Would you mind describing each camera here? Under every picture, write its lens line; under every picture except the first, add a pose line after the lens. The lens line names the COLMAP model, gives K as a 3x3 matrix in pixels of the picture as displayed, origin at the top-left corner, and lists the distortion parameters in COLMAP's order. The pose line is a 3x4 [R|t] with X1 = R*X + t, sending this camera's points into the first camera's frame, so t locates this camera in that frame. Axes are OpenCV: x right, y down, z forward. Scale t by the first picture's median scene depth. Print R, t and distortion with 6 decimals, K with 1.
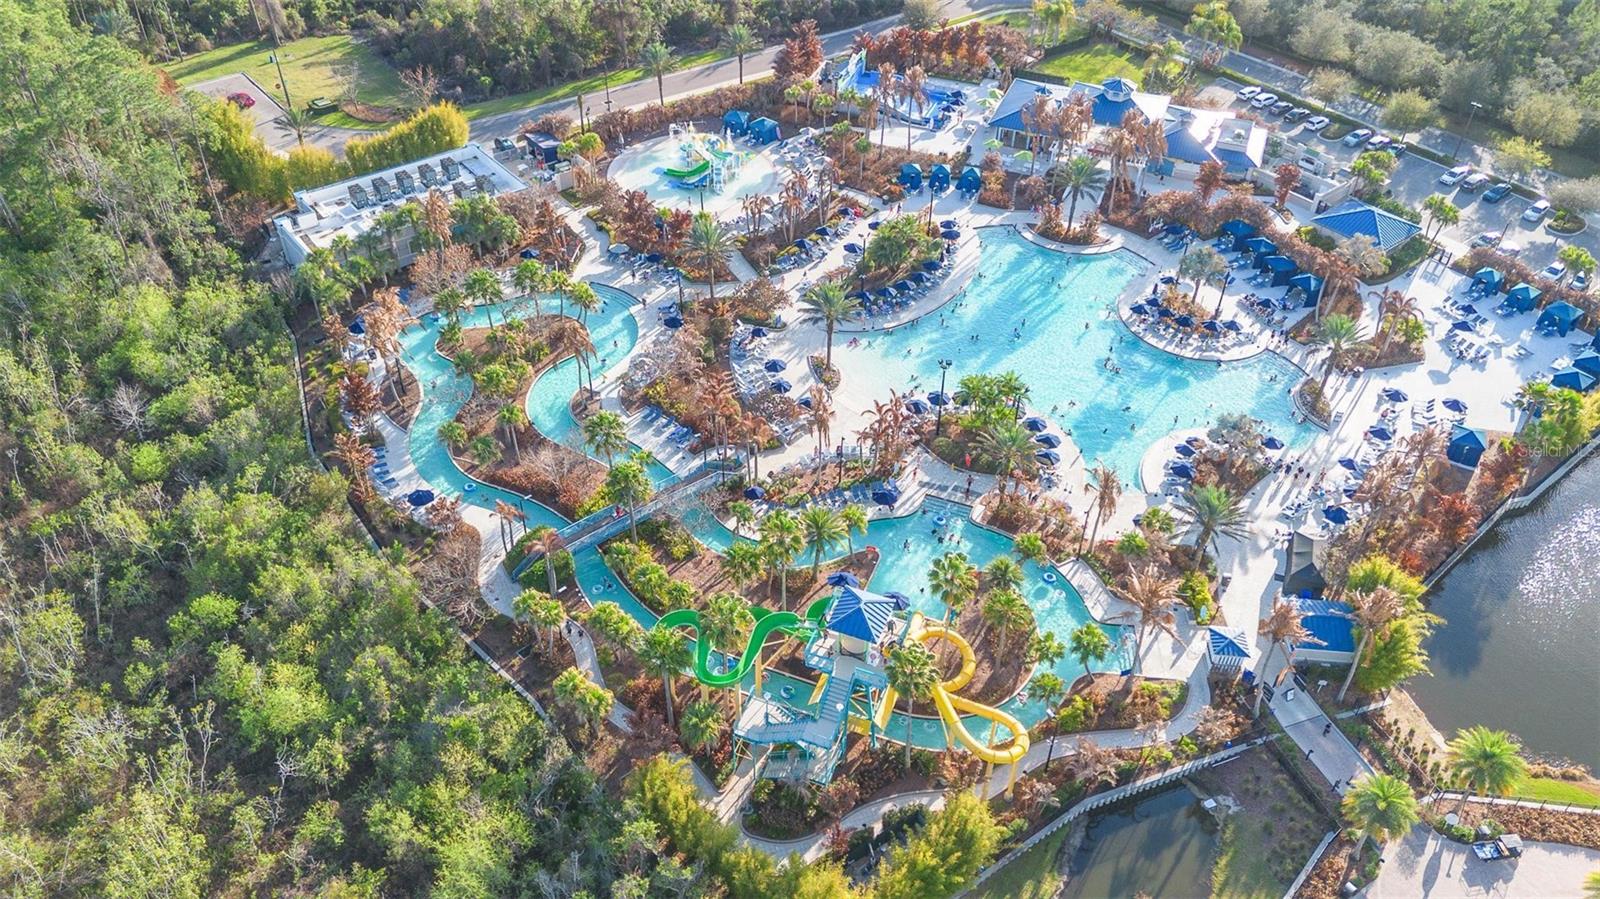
lens RADIAL K [[1131.7, 0, 800.0], [0, 1131.7, 449.5], [0, 0, 1]] dist [0.085813, -0.087920]
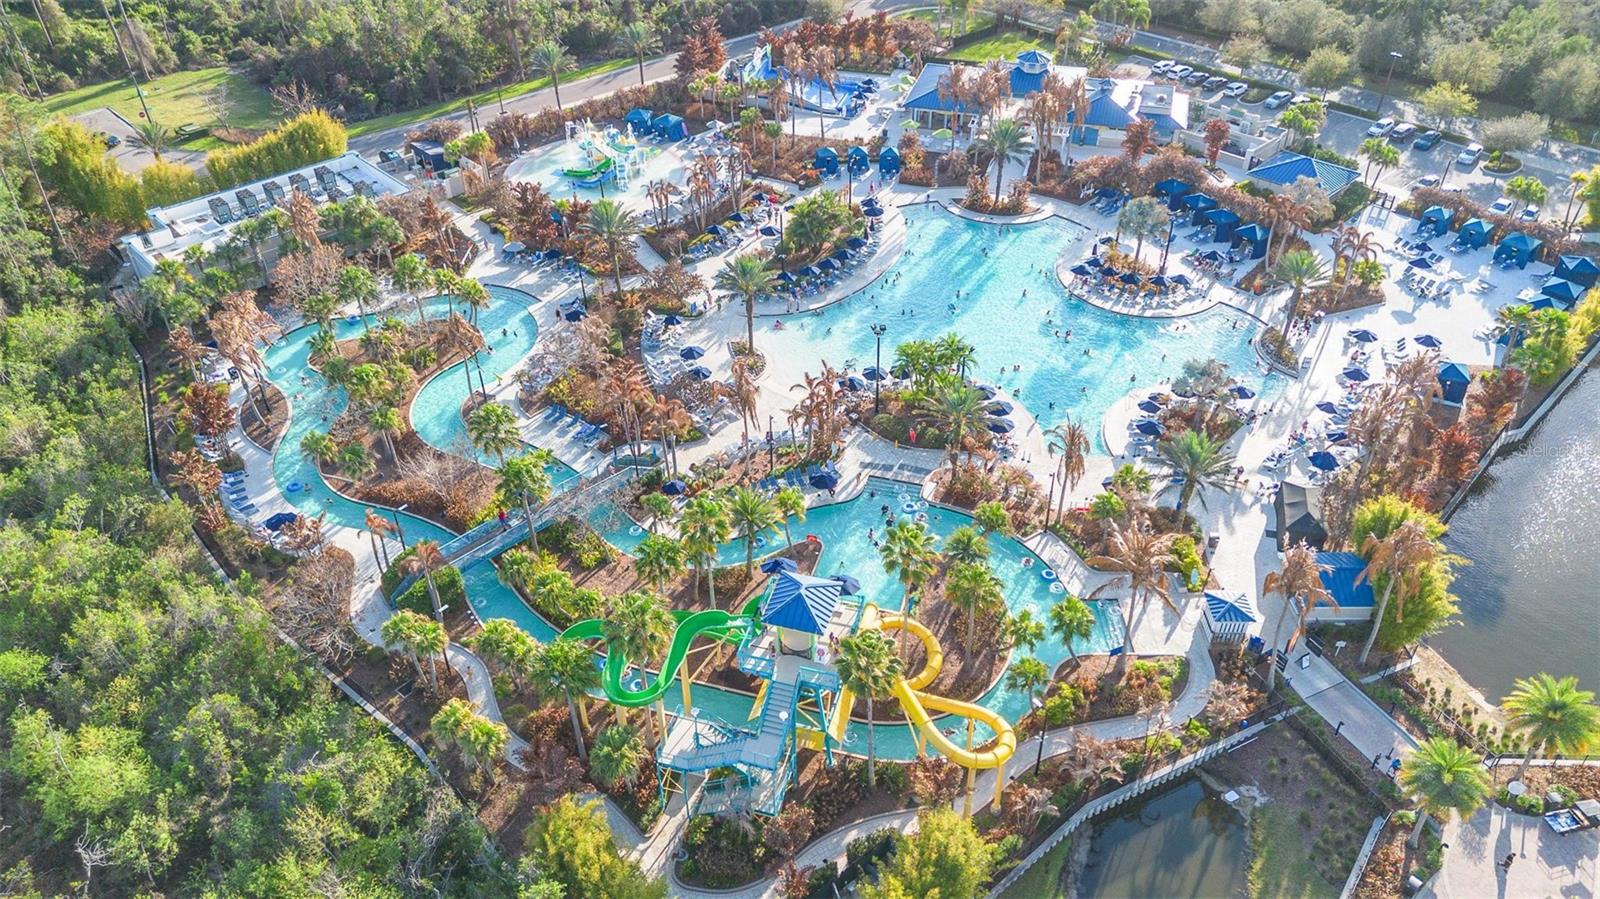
lens RADIAL K [[1131.7, 0, 800.0], [0, 1131.7, 449.5], [0, 0, 1]] dist [0.085813, -0.087920]
pose [[0.995797, -0.072512, 0.055953, 0.009158], [0.073902, 0.996996, -0.023171, 0.035372], [-0.054105, 0.027208, 0.998165, 0.116903]]
